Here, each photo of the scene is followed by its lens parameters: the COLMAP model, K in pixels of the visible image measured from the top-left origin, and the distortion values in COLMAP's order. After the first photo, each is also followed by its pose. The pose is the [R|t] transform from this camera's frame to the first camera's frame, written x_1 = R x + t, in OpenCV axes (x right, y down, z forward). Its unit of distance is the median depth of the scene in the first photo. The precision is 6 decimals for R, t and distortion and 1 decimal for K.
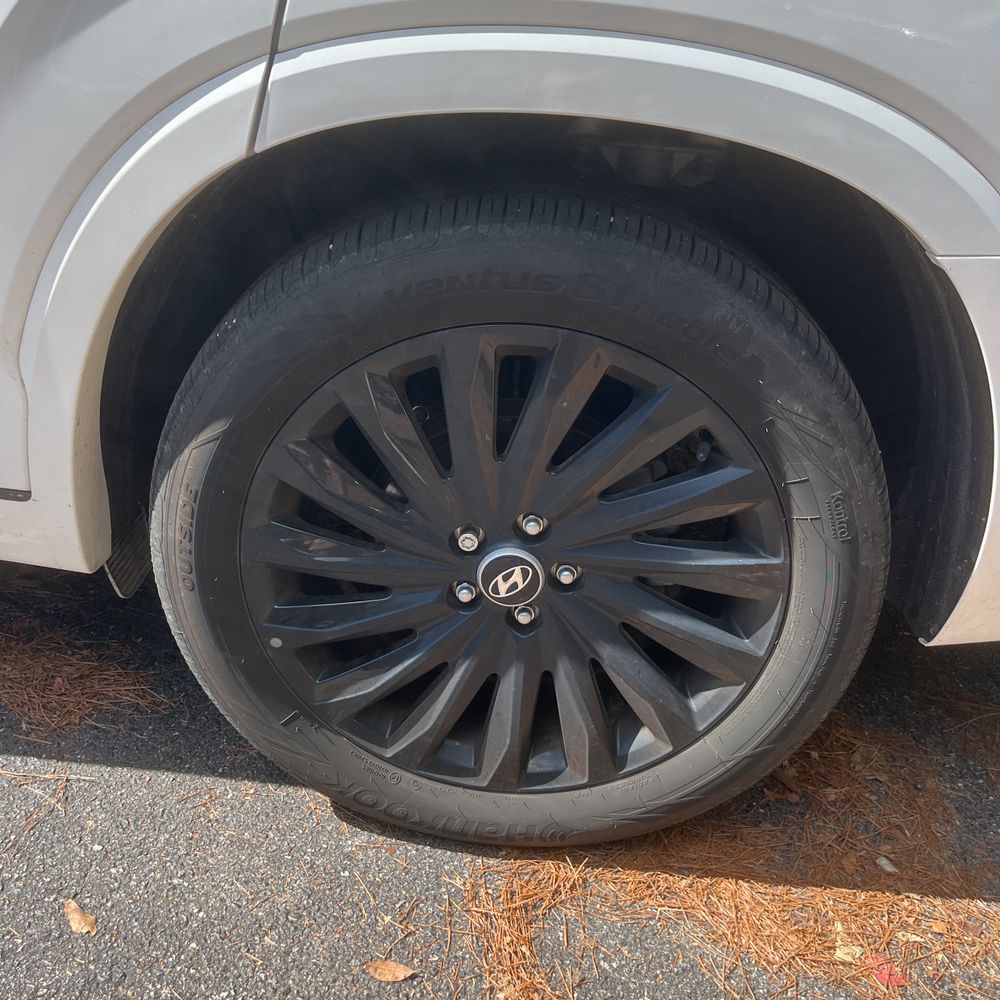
lens RADIAL K [[1009.8, 0, 501.2], [0, 1009.8, 481.1], [0, 0, 1]] dist [0.074718, -0.139874]
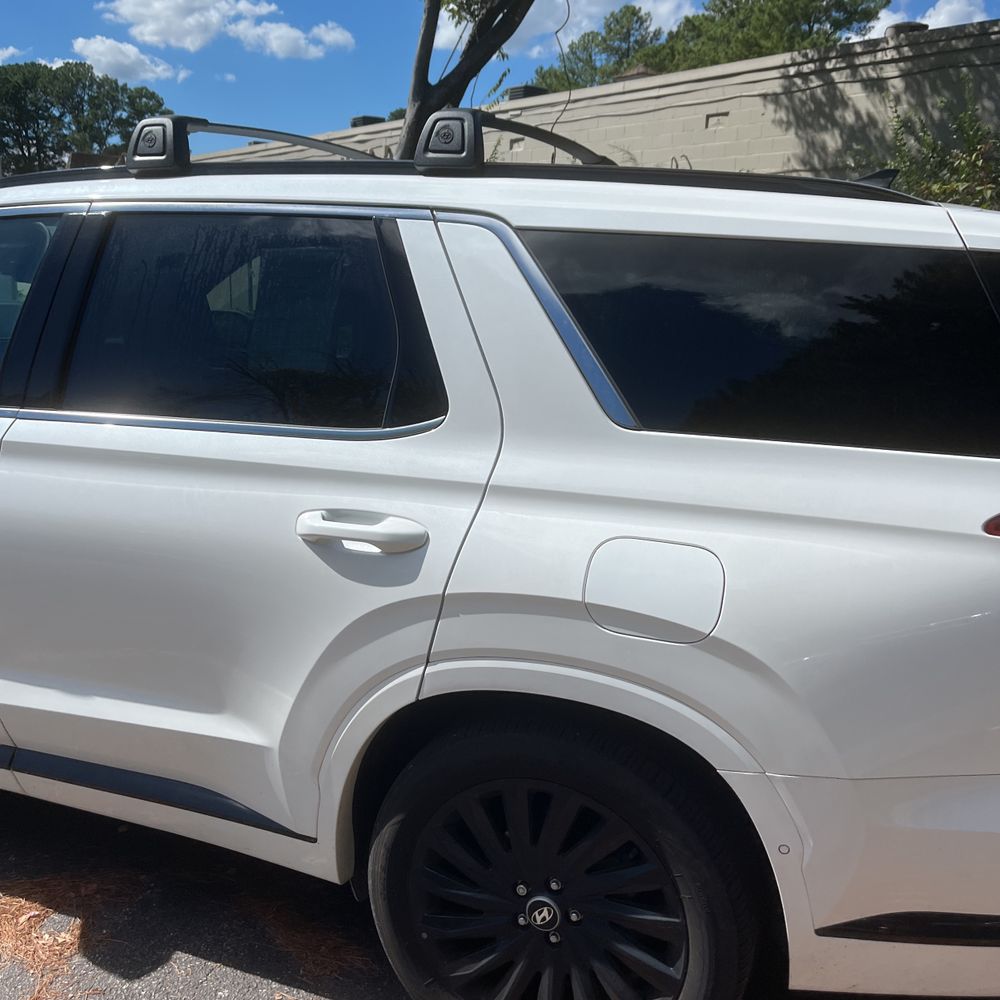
lens RADIAL K [[1024.1, 0, 496.6], [0, 1024.1, 511.2], [0, 0, 1]] dist [0.057292, -0.091764]
pose [[0.950428, 0.000110, -0.310945, 0.514539], [-0.085669, 0.961390, -0.261513, -0.110624], [0.298911, 0.275188, 0.913742, -0.944681]]
